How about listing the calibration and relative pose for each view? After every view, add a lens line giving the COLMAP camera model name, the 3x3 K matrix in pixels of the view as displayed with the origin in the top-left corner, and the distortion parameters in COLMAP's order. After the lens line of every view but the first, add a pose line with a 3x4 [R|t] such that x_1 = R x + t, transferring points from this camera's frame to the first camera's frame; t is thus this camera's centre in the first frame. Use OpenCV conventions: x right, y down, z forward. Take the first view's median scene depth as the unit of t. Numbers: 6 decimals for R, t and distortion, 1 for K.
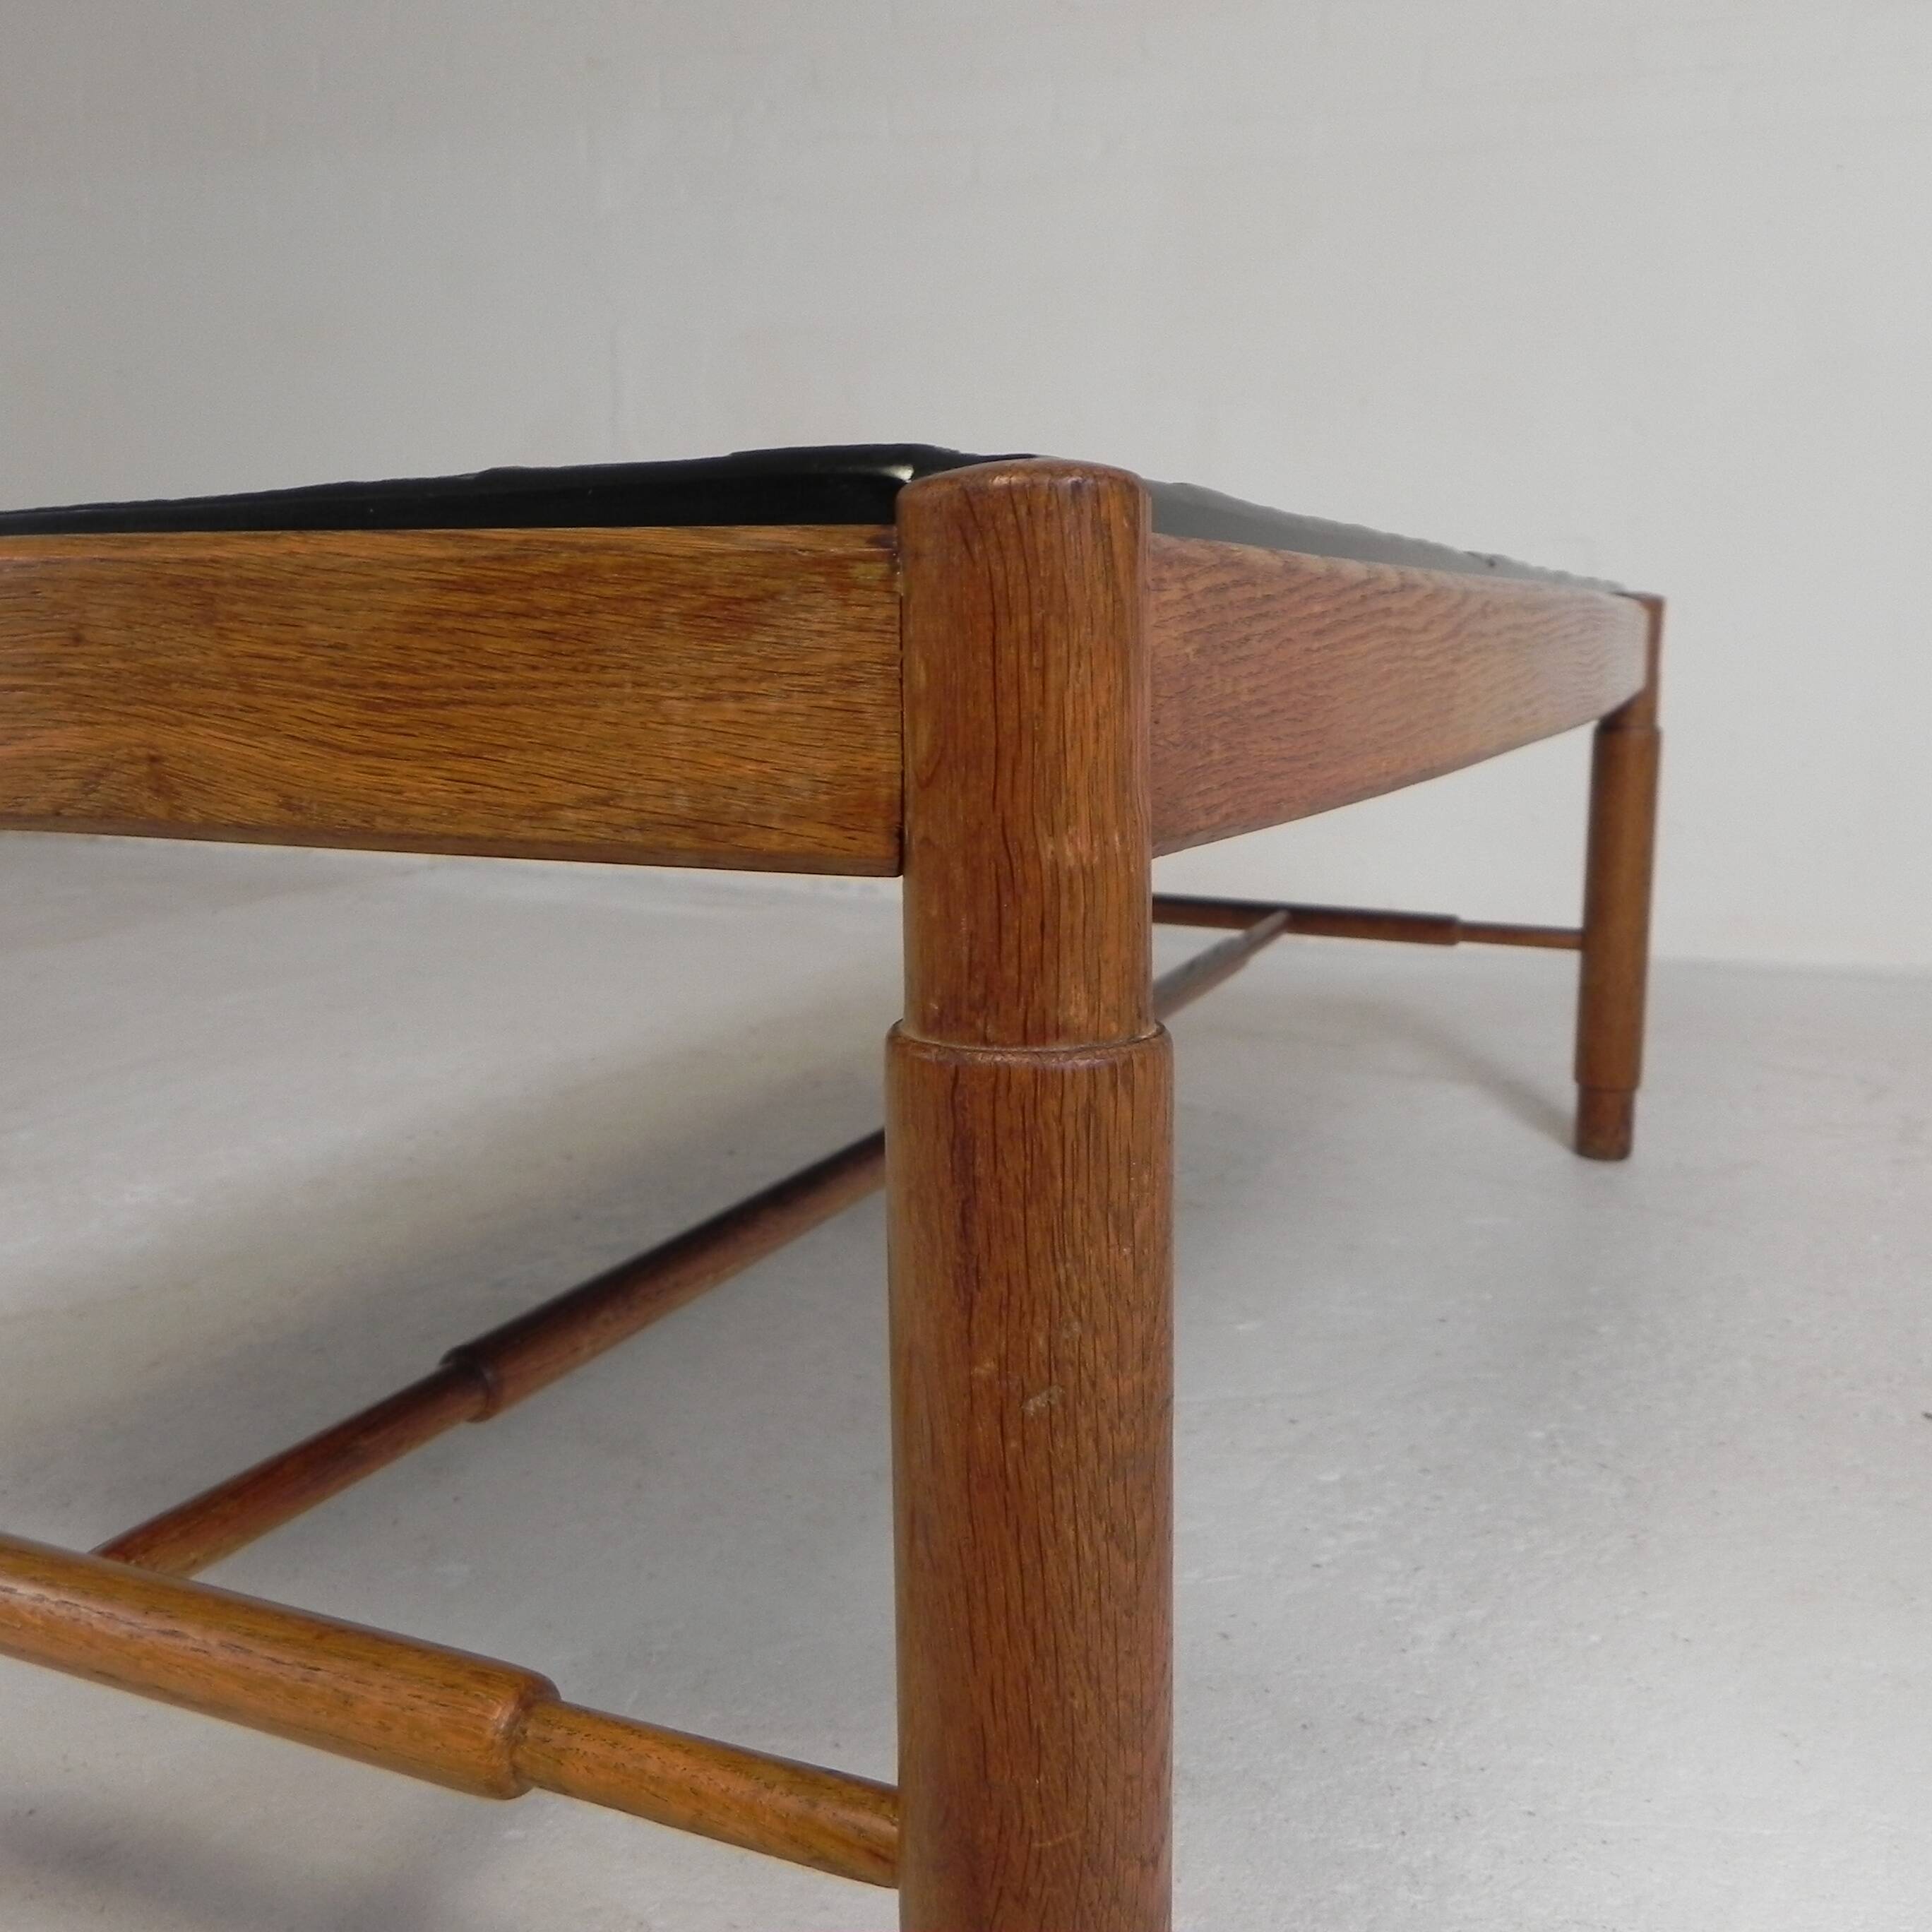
lens RADIAL K [[1935.2, 0, 972.7], [0, 1935.2, 960.8], [0, 0, 1]] dist [-0.015774, 0.000000]
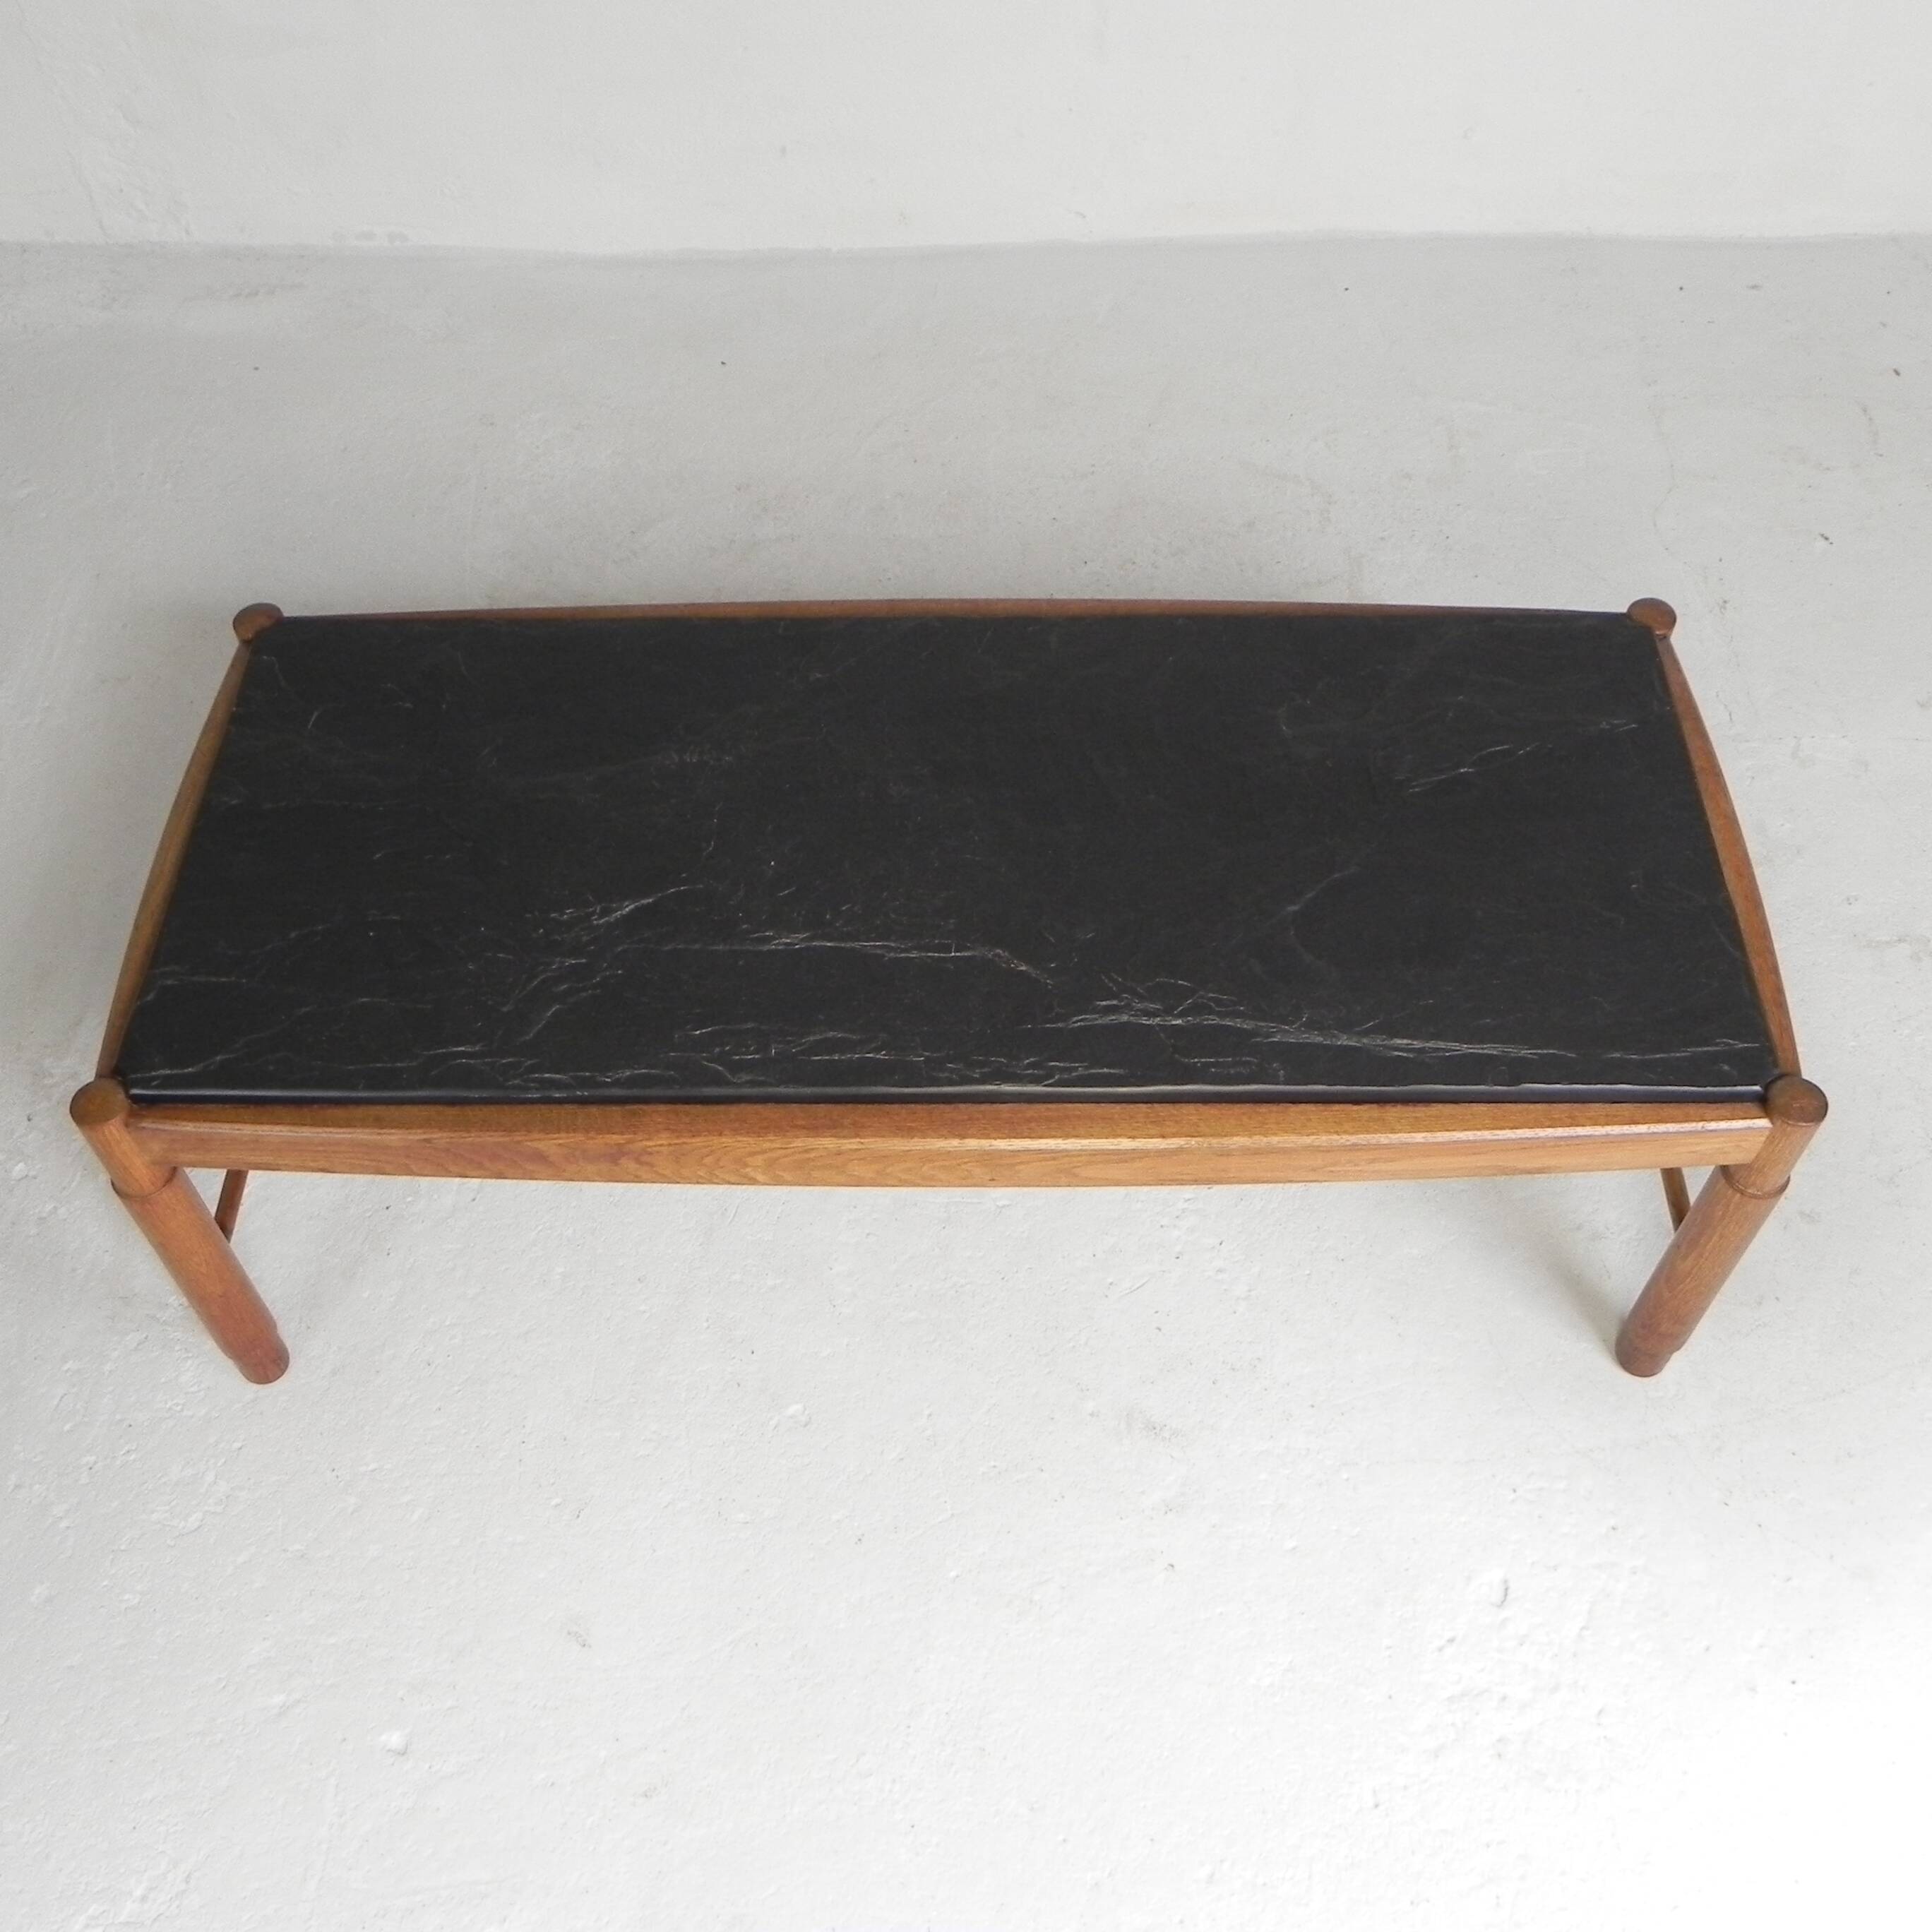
lens RADIAL K [[1935.2, 0, 978.4], [0, 1935.2, 950.5], [0, 0, 1]] dist [-0.015774, 0.000000]
pose [[0.918536, -0.323523, 0.227211, -0.822562], [0.079703, 0.714469, 0.695112, -2.947290], [-0.387220, -0.620377, 0.682051, -0.322290]]
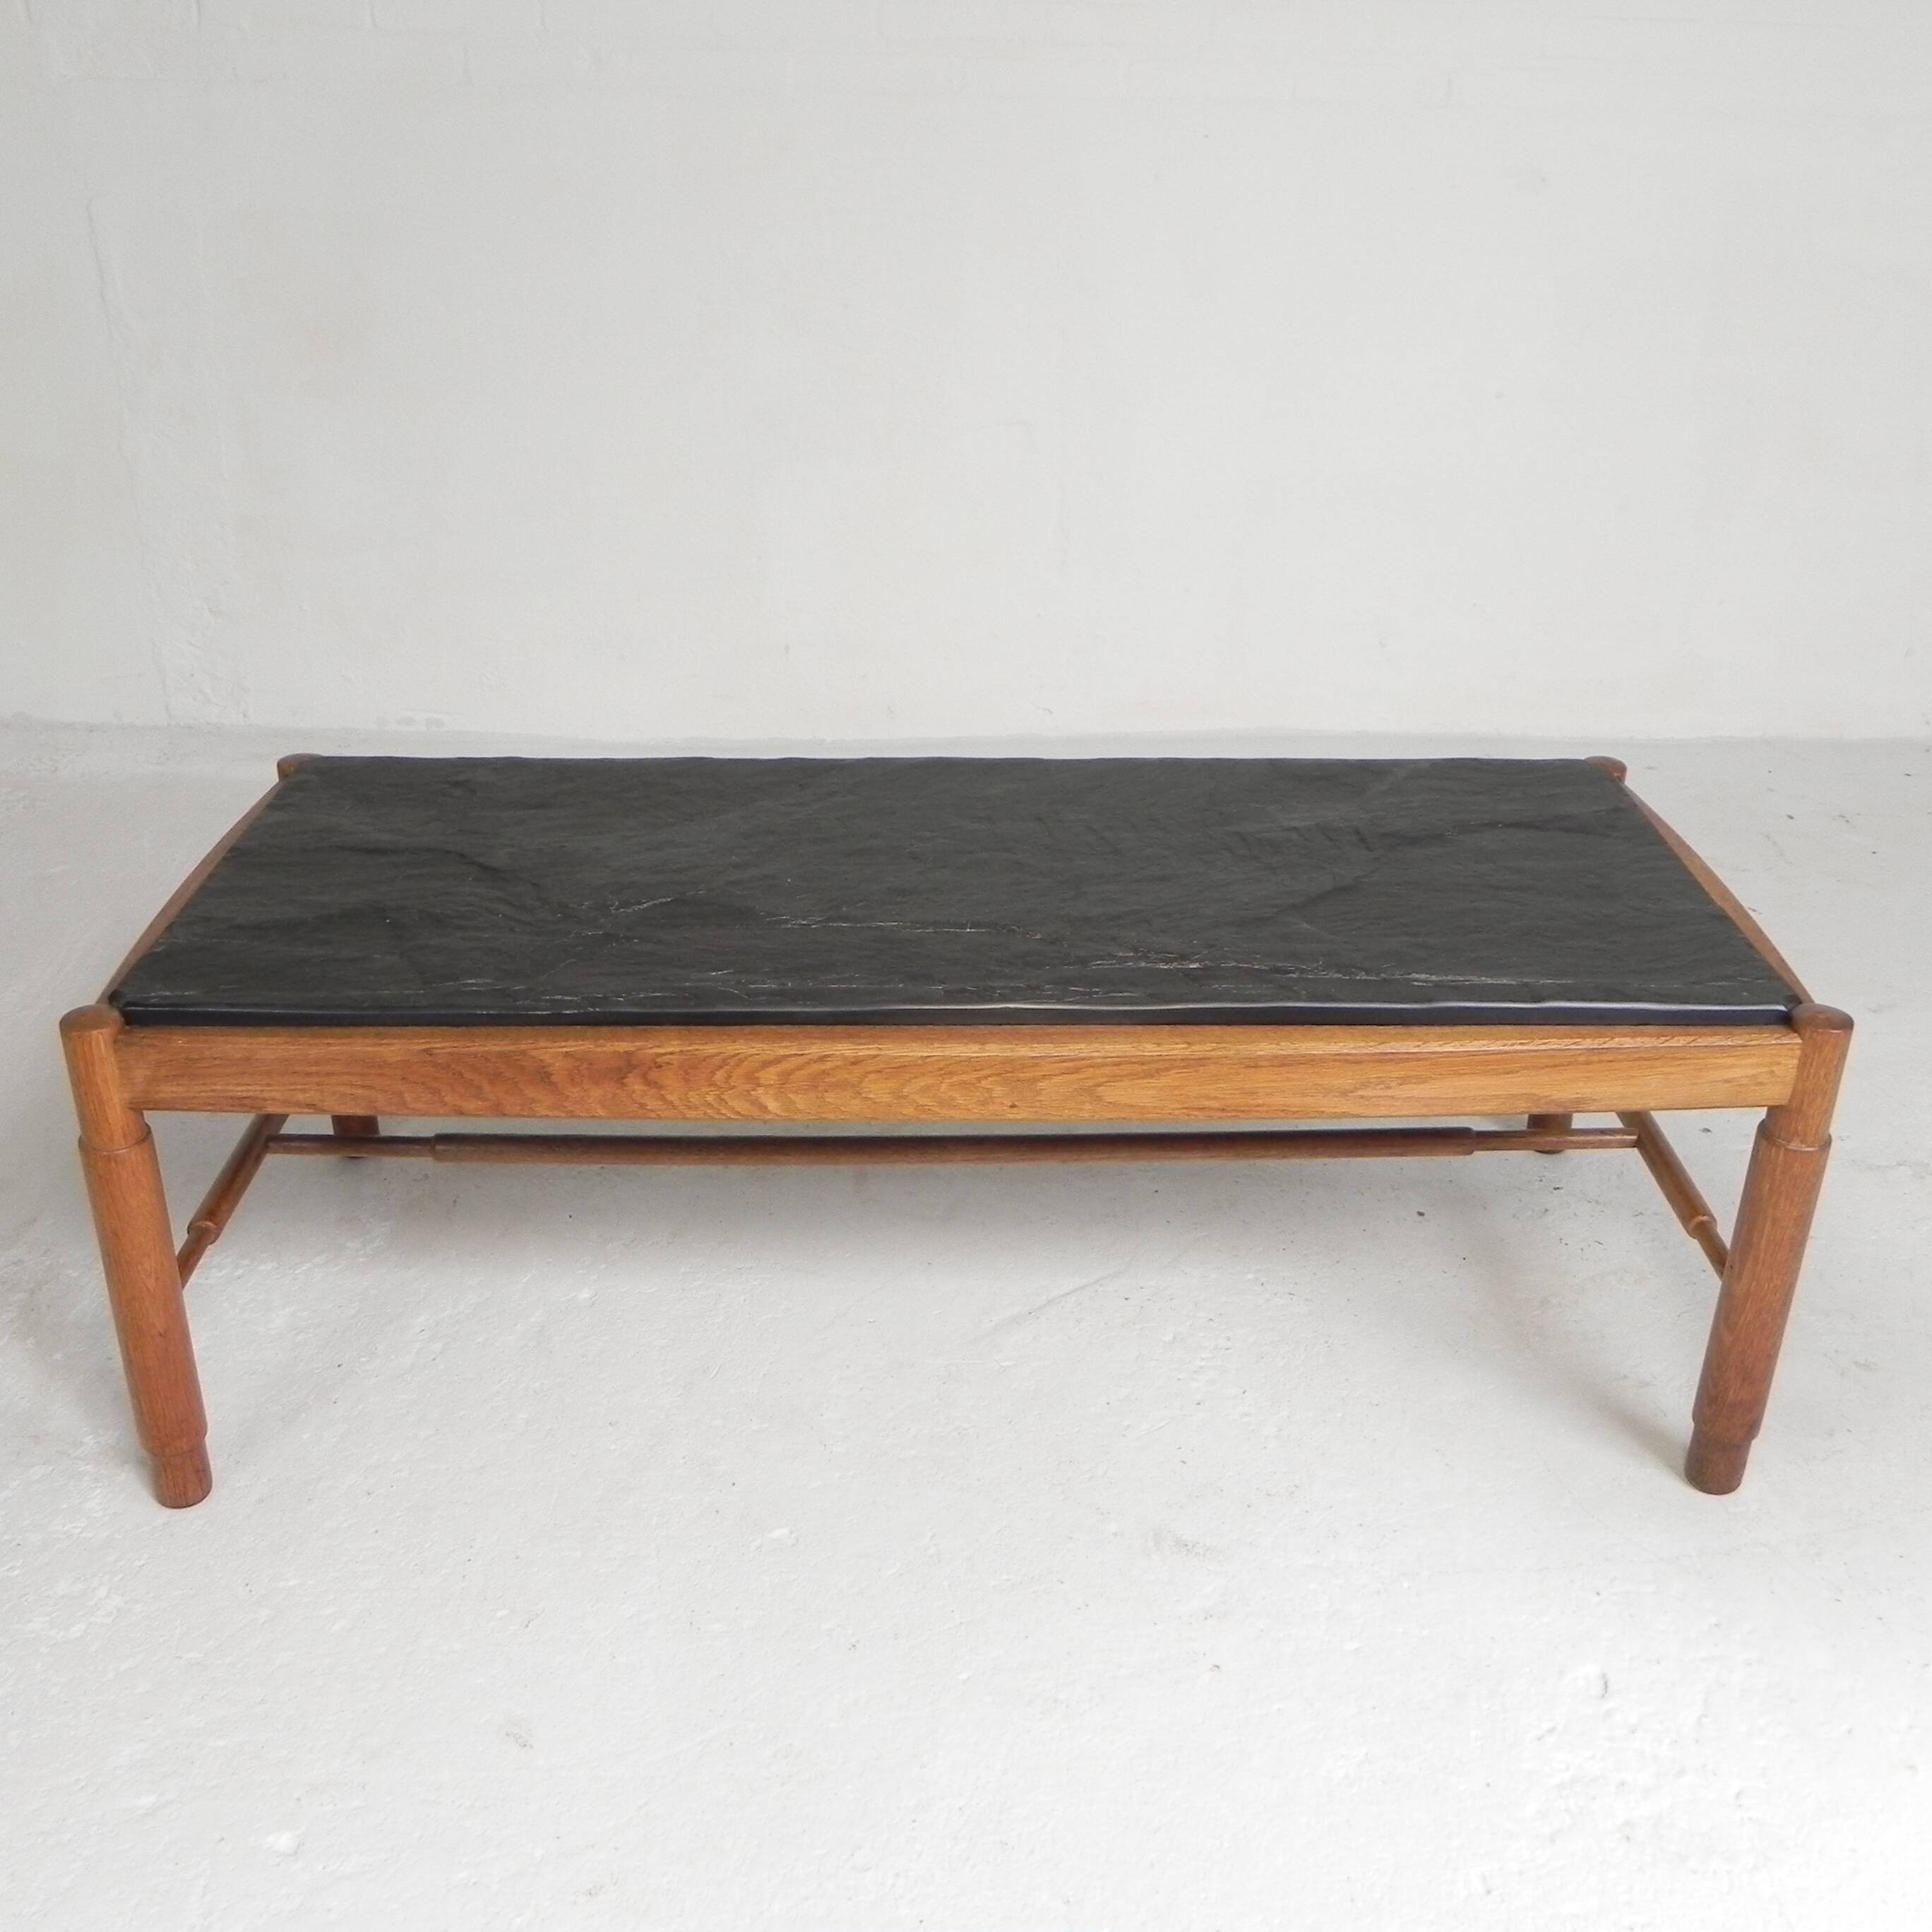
lens RADIAL K [[1935.2, 0, 972.4], [0, 1935.2, 964.8], [0, 0, 1]] dist [-0.015774, 0.000000]
pose [[0.910116, -0.183165, 0.371672, -1.403673], [0.065166, 0.949100, 0.308159, -1.508023], [-0.409198, -0.256240, 0.875727, -1.053005]]
